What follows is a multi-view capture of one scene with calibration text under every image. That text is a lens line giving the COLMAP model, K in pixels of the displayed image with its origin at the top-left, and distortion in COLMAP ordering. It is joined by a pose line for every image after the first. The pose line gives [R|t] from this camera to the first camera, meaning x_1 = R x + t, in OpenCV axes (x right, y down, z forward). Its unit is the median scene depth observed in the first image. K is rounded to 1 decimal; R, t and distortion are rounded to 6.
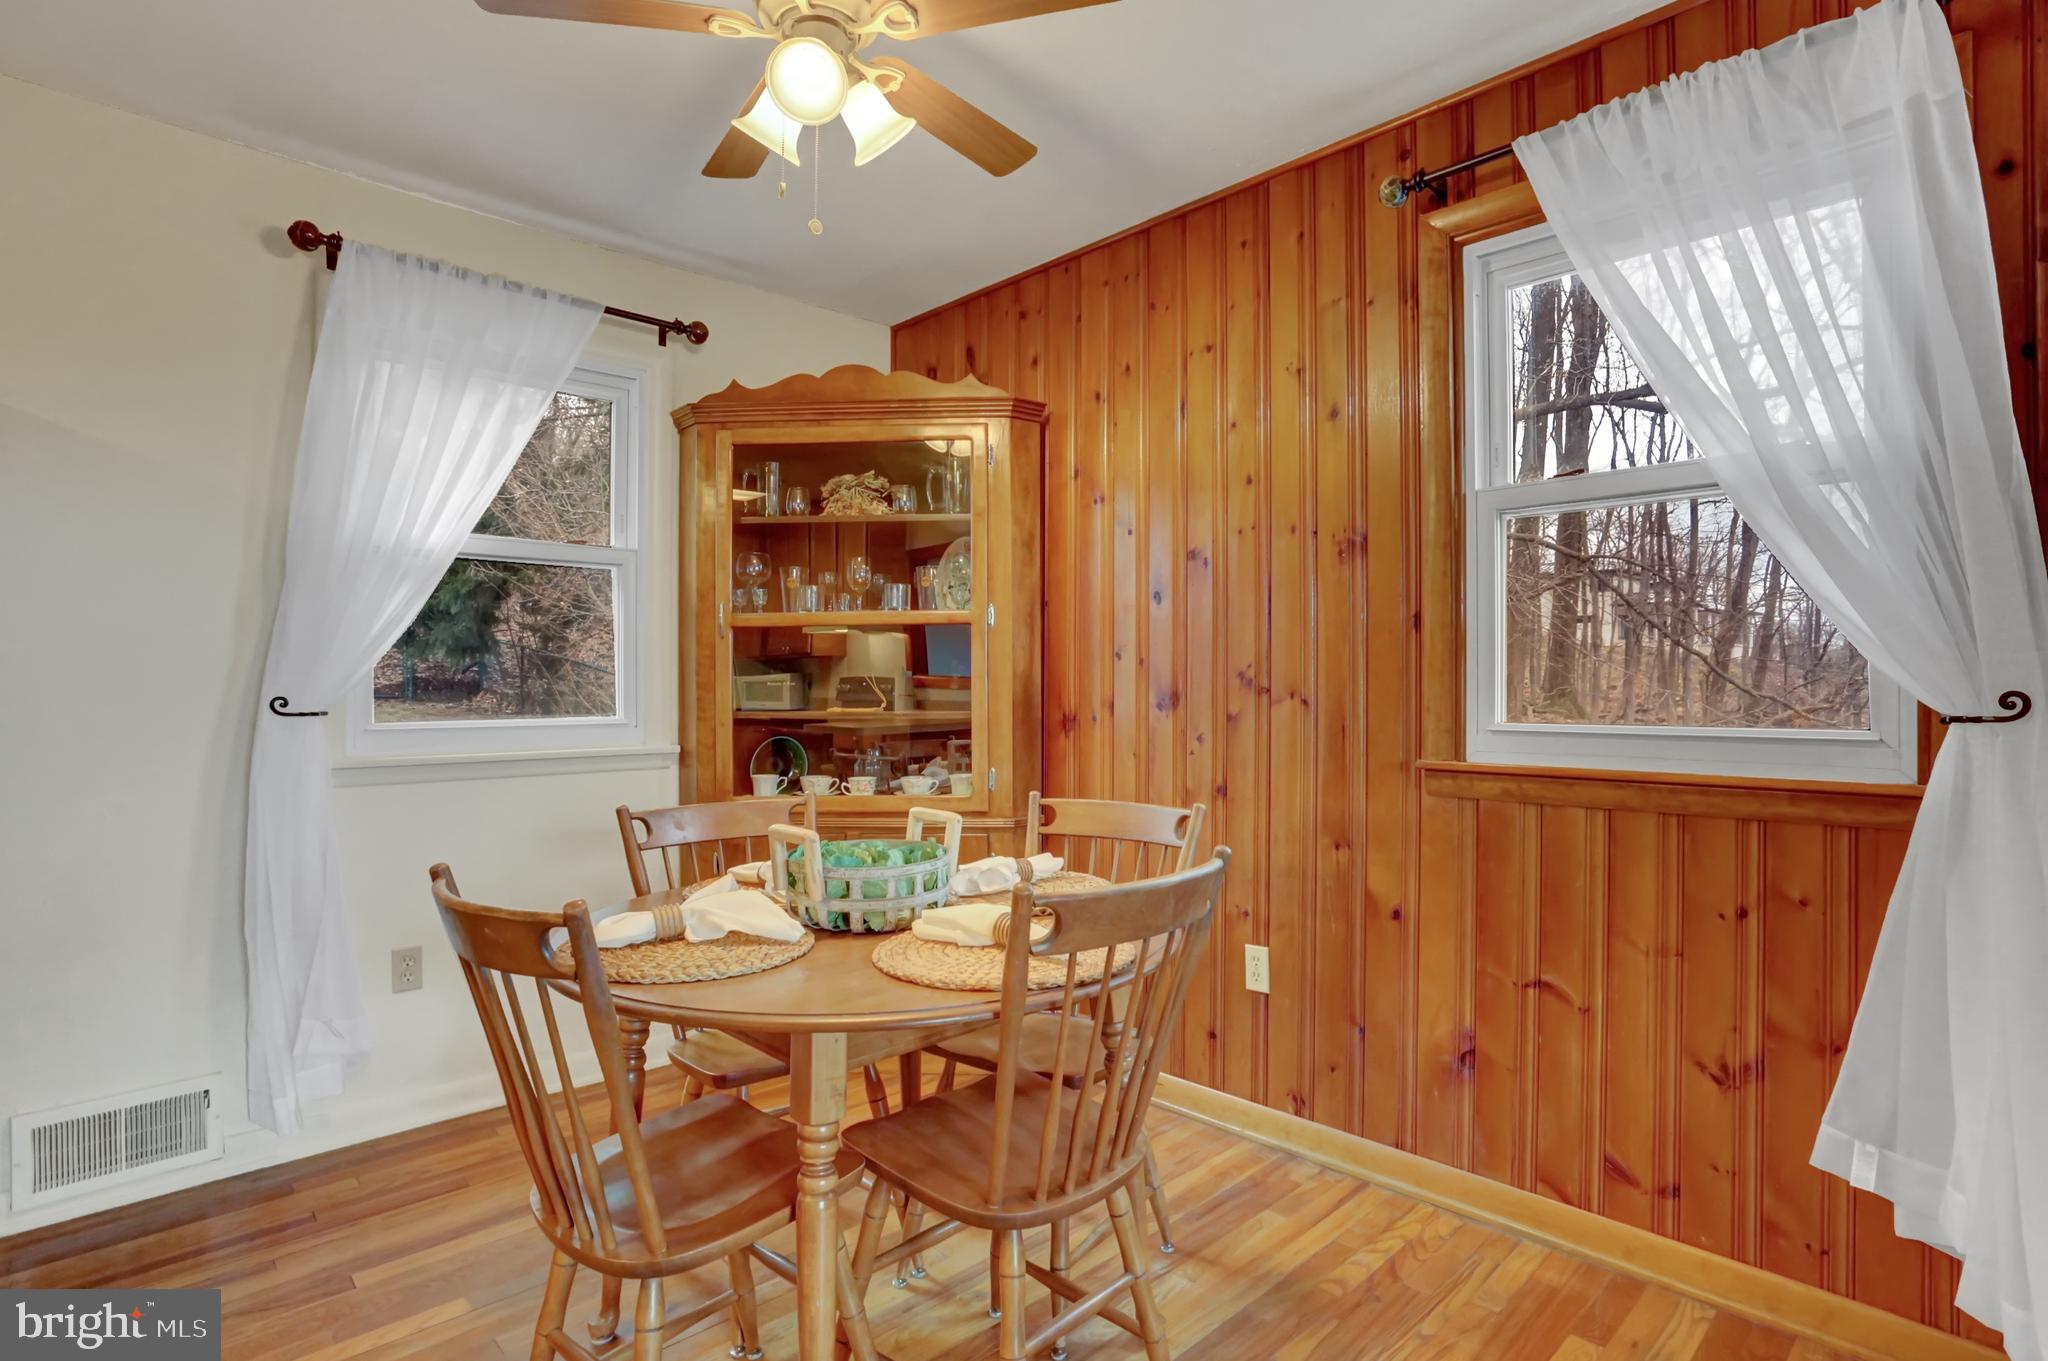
lens RADIAL K [[1048.6, 0, 1029.9], [0, 1048.6, 694.2], [0, 0, 1]] dist [-0.077465, 0.036946]
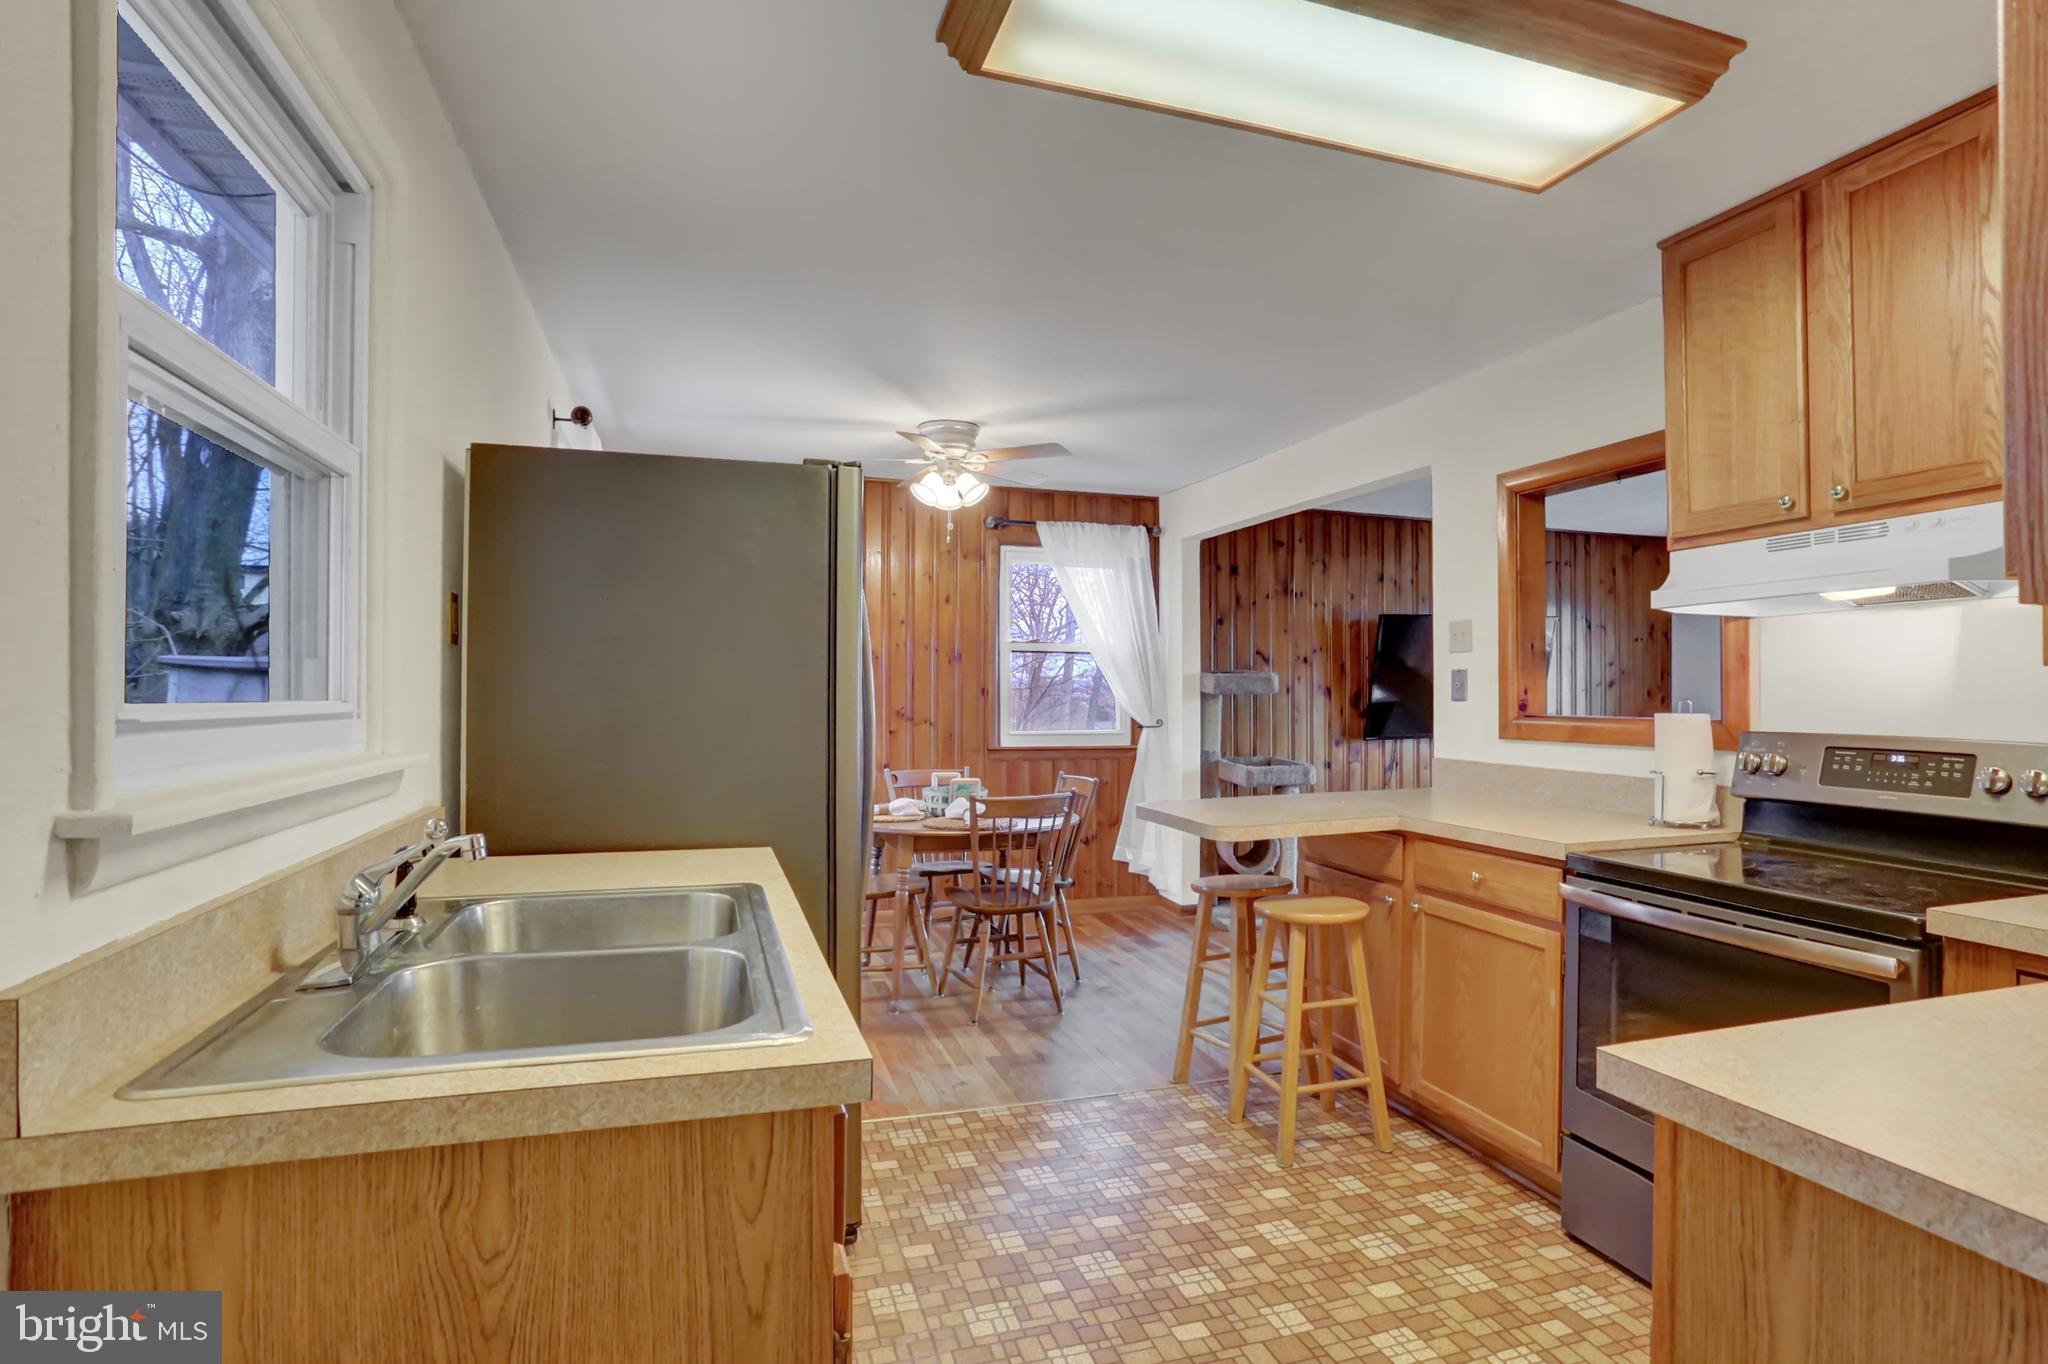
lens RADIAL K [[1048.6, 0, 1029.9], [0, 1048.6, 695.7], [0, 0, 1]] dist [-0.077465, 0.036946]
pose [[0.434884, -0.001219, 0.900486, -1.551509], [-0.001643, 0.999996, 0.002147, -0.055069], [-0.900485, -0.002413, 0.434880, -0.170246]]
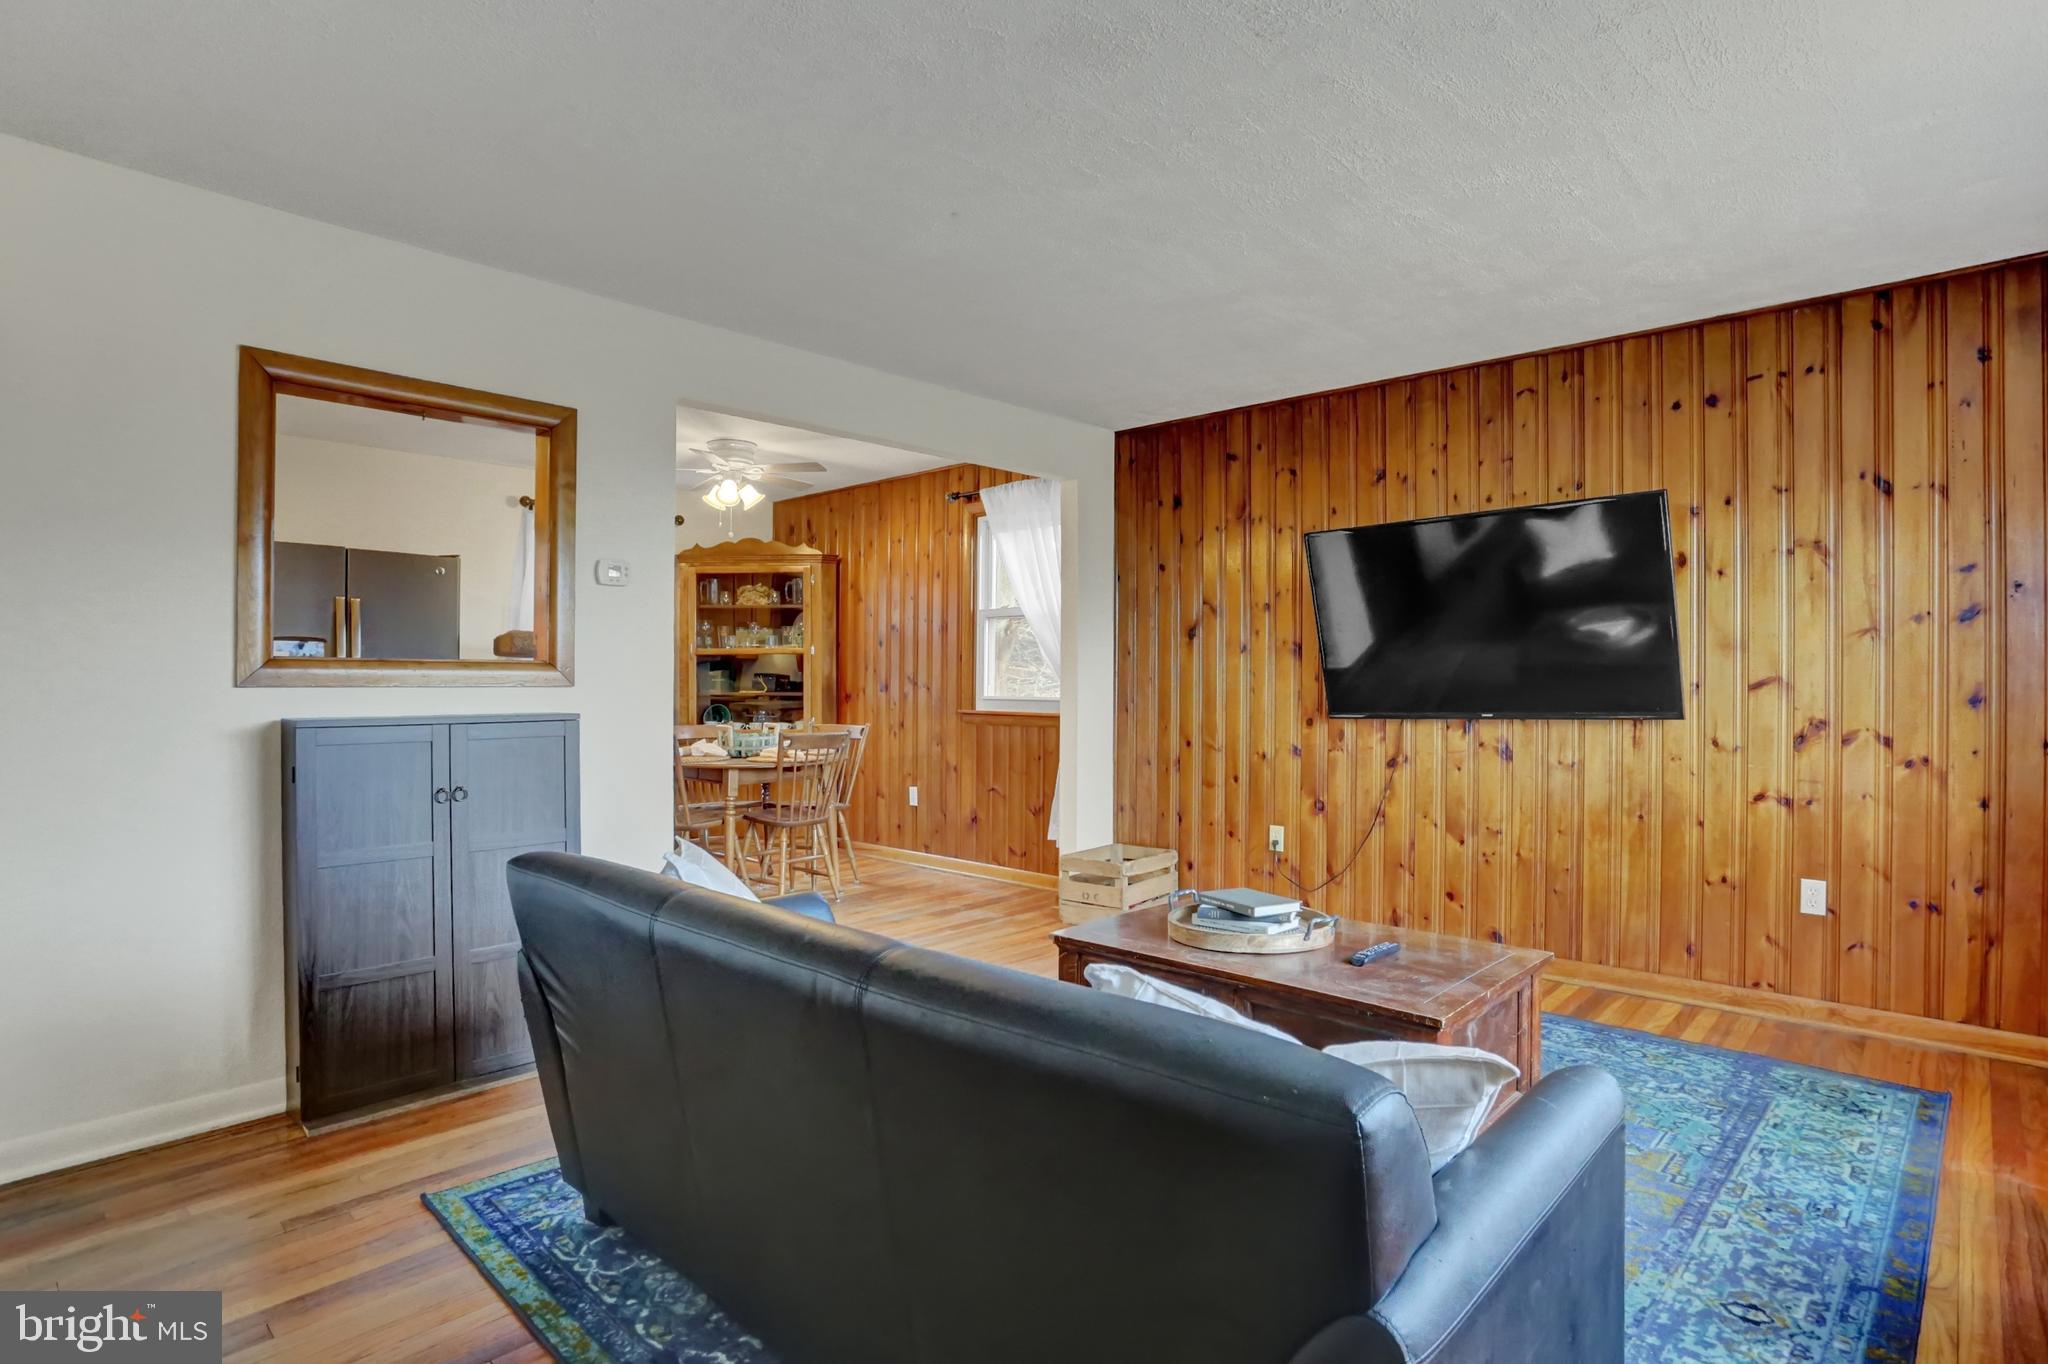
lens RADIAL K [[1048.6, 0, 1029.9], [0, 1048.6, 695.7], [0, 0, 1]] dist [-0.077465, 0.036946]
pose [[0.997767, 0.002979, 0.066726, 0.306967], [-0.003609, 0.999950, 0.009335, 0.000492], [-0.066695, -0.009555, 0.997728, -1.401655]]
